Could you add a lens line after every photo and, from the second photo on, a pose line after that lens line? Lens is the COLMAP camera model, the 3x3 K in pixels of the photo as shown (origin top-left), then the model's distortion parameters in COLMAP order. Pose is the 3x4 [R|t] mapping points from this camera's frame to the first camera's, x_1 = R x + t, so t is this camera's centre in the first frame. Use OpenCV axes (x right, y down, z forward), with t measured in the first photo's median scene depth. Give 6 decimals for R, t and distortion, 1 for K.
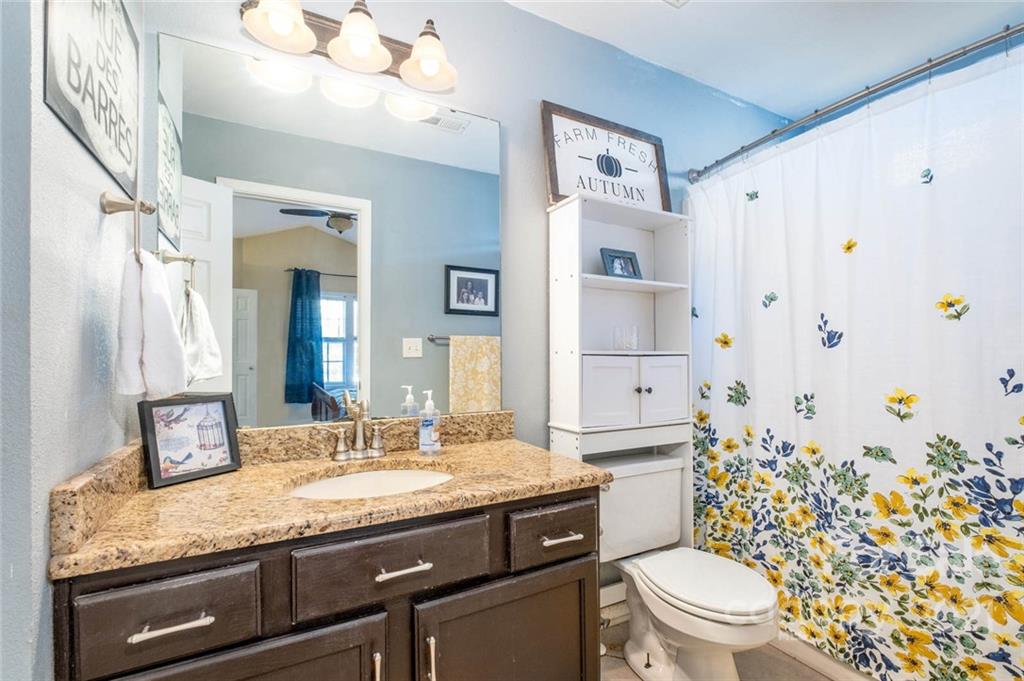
lens RADIAL K [[453.0, 0, 506.4], [0, 453.0, 351.6], [0, 0, 1]] dist [0.001326, 0.000256]
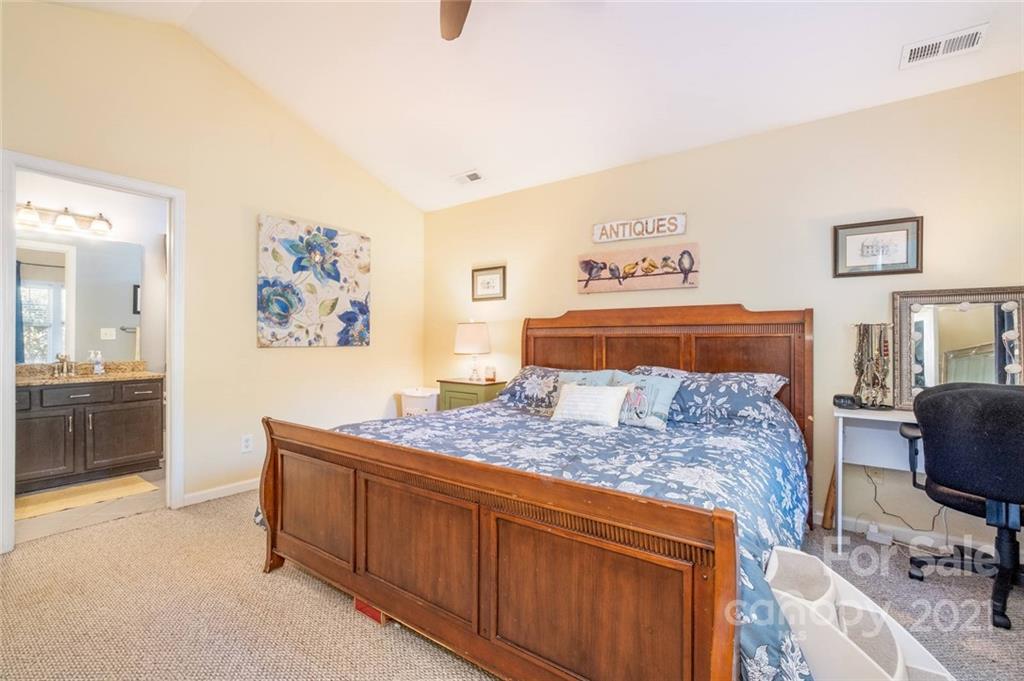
lens RADIAL K [[453.0, 0, 503.9], [0, 453.0, 338.8], [0, 0, 1]] dist [0.001326, 0.000256]
pose [[0.900869, 0.006492, 0.434043, 0.965968], [-0.008862, 0.999955, 0.003435, -0.022233], [-0.434001, -0.006941, 0.900886, -2.894804]]
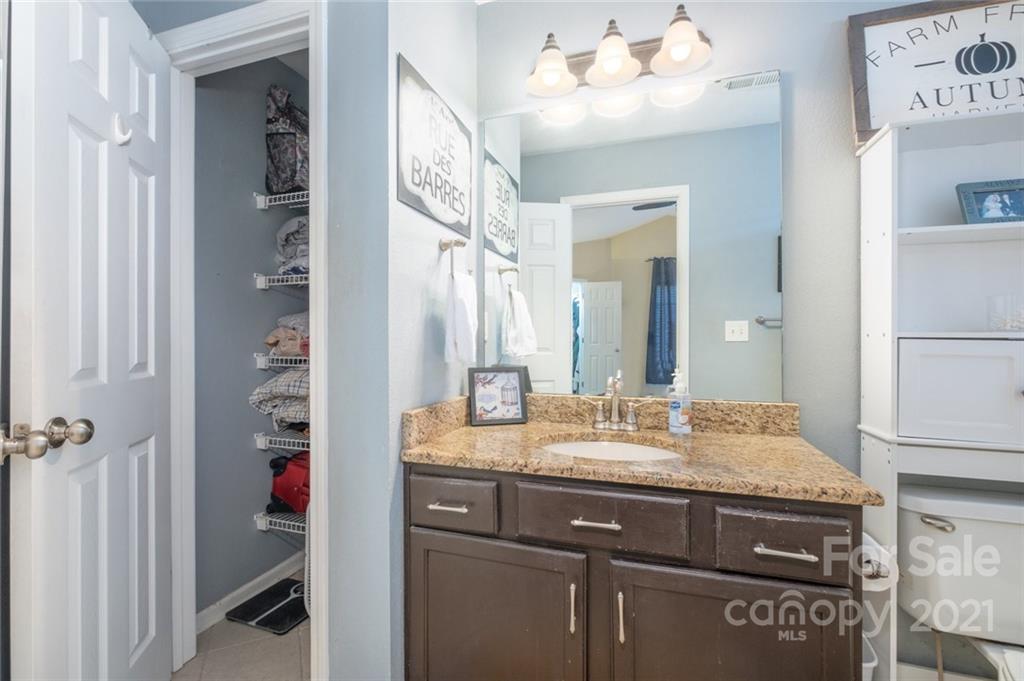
lens RADIAL K [[453.0, 0, 505.4], [0, 453.0, 338.3], [0, 0, 1]] dist [0.001326, 0.000256]
pose [[0.693436, 0.000950, -0.720517, 0.334684], [0.003257, 0.999985, 0.004453, 0.002176], [0.720511, -0.005434, 0.693423, 0.023482]]
